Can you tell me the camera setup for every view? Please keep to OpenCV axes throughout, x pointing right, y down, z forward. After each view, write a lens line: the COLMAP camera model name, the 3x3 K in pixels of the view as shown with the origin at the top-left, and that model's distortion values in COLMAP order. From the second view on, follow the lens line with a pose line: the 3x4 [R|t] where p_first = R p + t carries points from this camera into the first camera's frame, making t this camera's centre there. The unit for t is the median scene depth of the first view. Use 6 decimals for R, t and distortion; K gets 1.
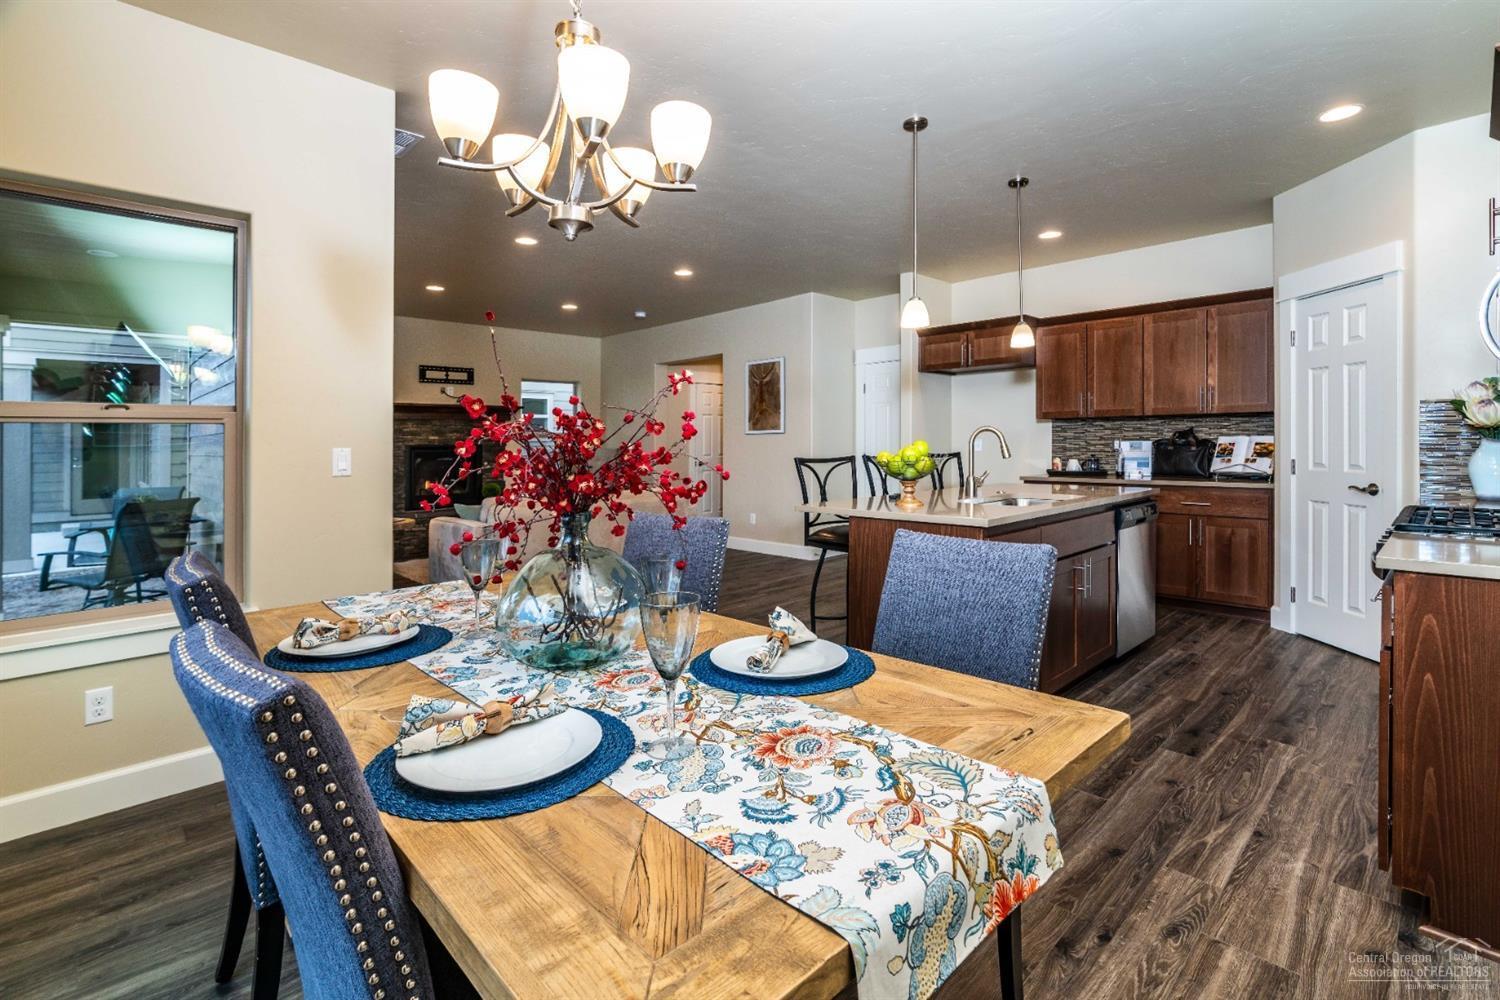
lens RADIAL K [[686.6, 0, 750.1], [0, 686.6, 454.4], [0, 0, 1]] dist [-0.005068, -0.000145]
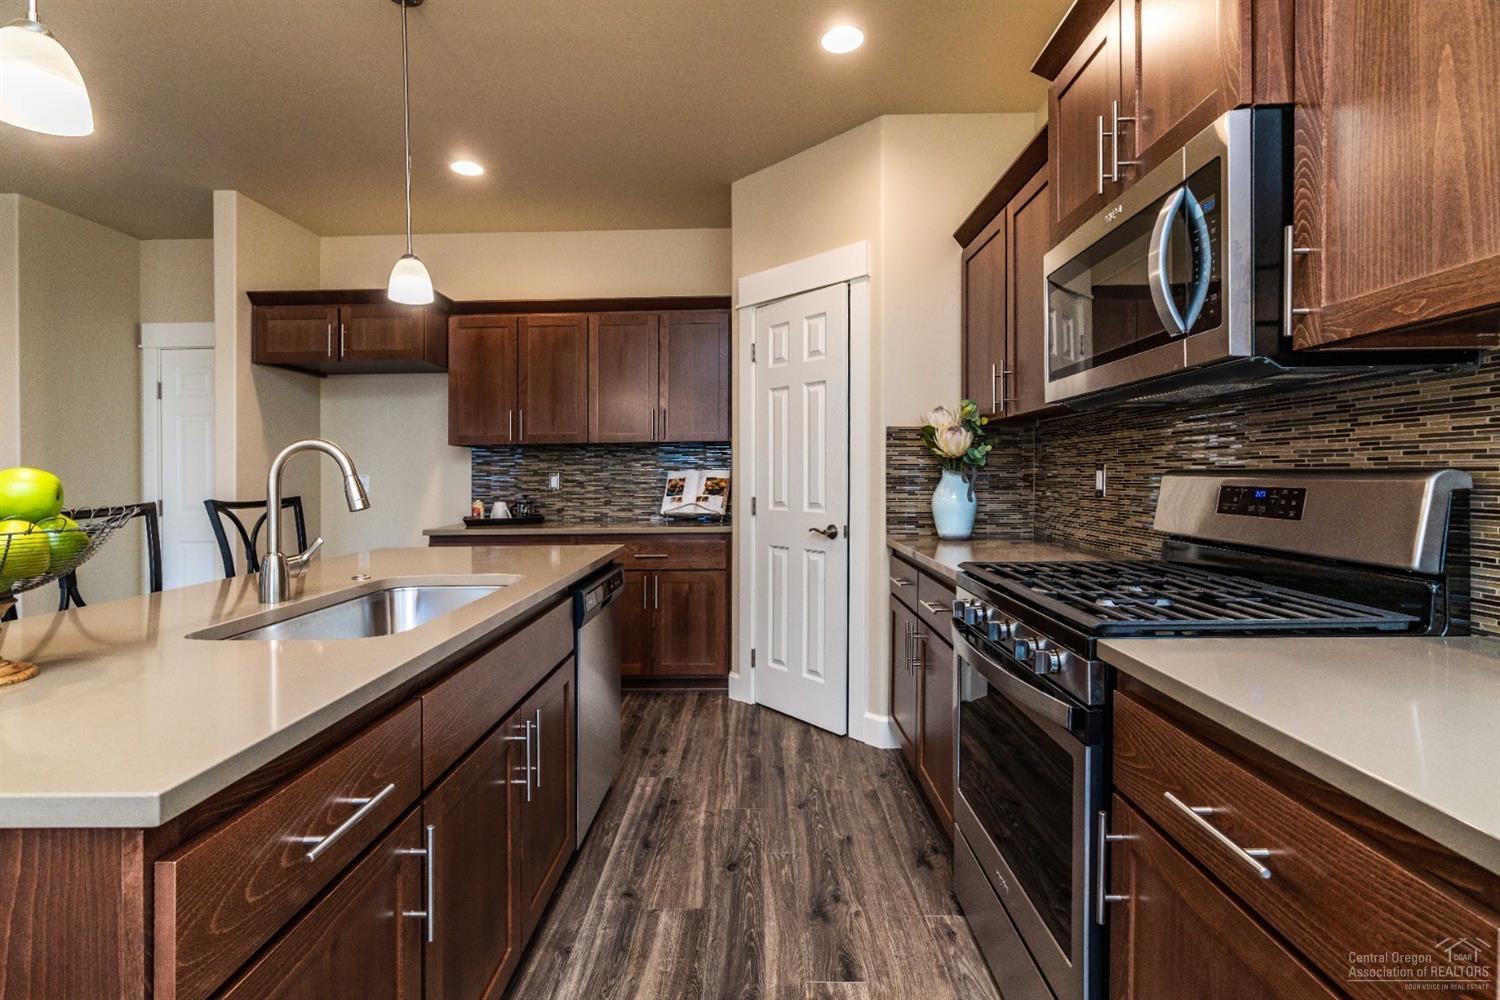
lens RADIAL K [[686.6, 0, 750.1], [0, 686.6, 454.4], [0, 0, 1]] dist [-0.005068, -0.000145]
pose [[0.701033, 0.017248, 0.712920, 0.169607], [0.019990, 0.998839, -0.043821, -0.007959], [-0.712849, 0.044971, 0.699875, 0.368759]]
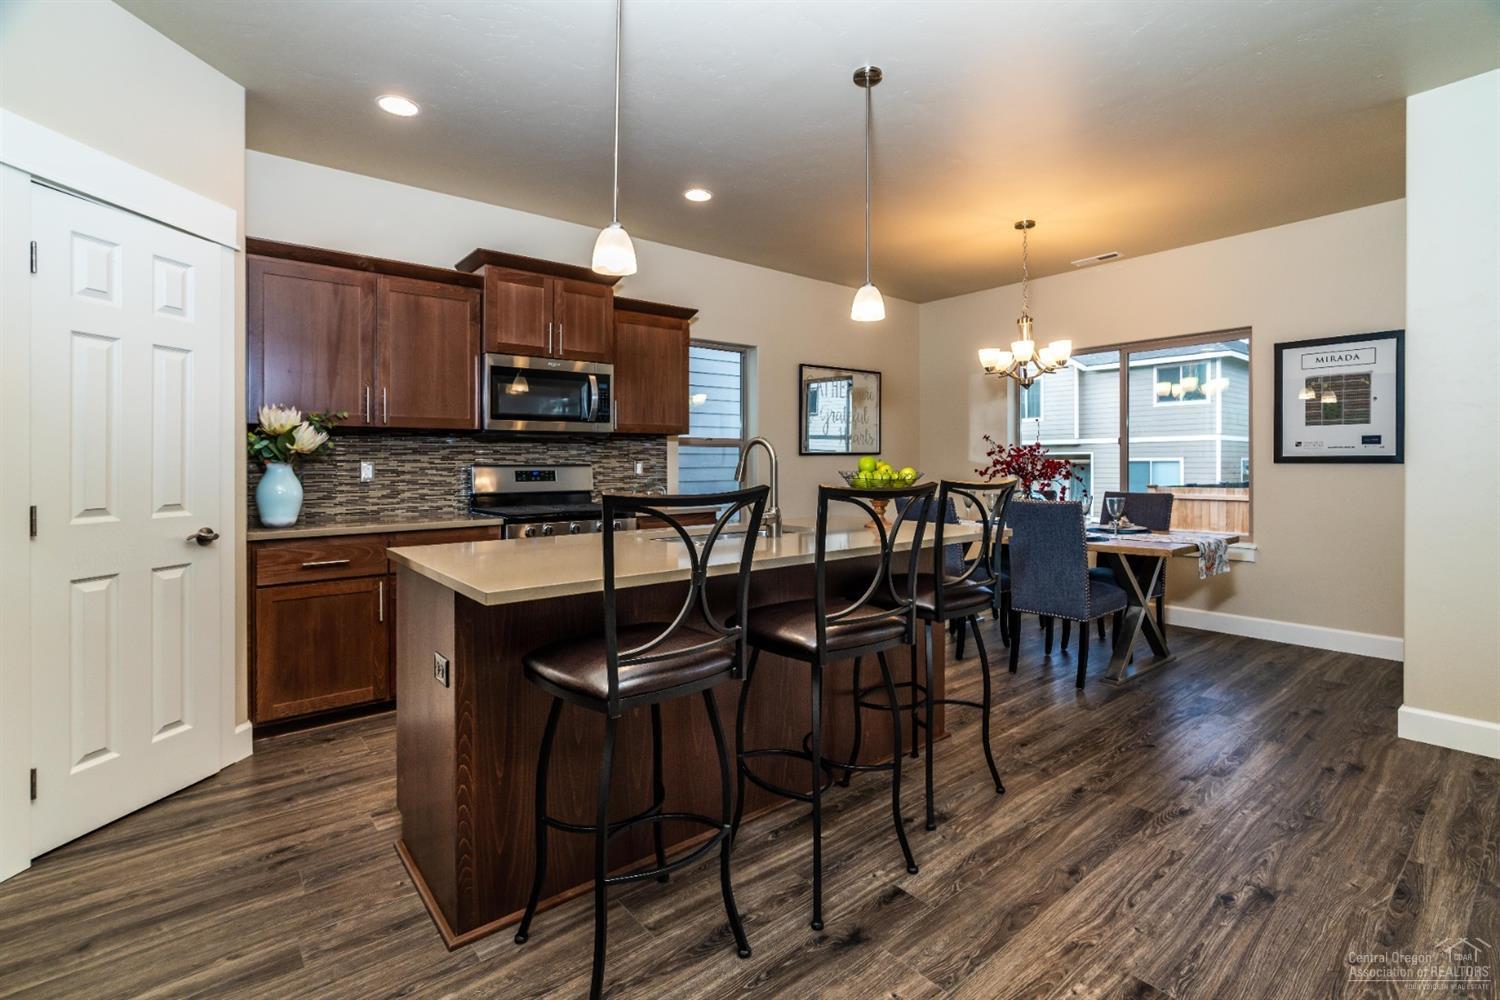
lens RADIAL K [[686.6, 0, 750.1], [0, 686.6, 454.4], [0, 0, 1]] dist [-0.005068, -0.000145]
pose [[-0.995896, 0.008734, 0.090078, 0.210451], [0.010392, 0.999785, 0.017950, -0.038518], [-0.089902, 0.018812, -0.995773, 1.344380]]
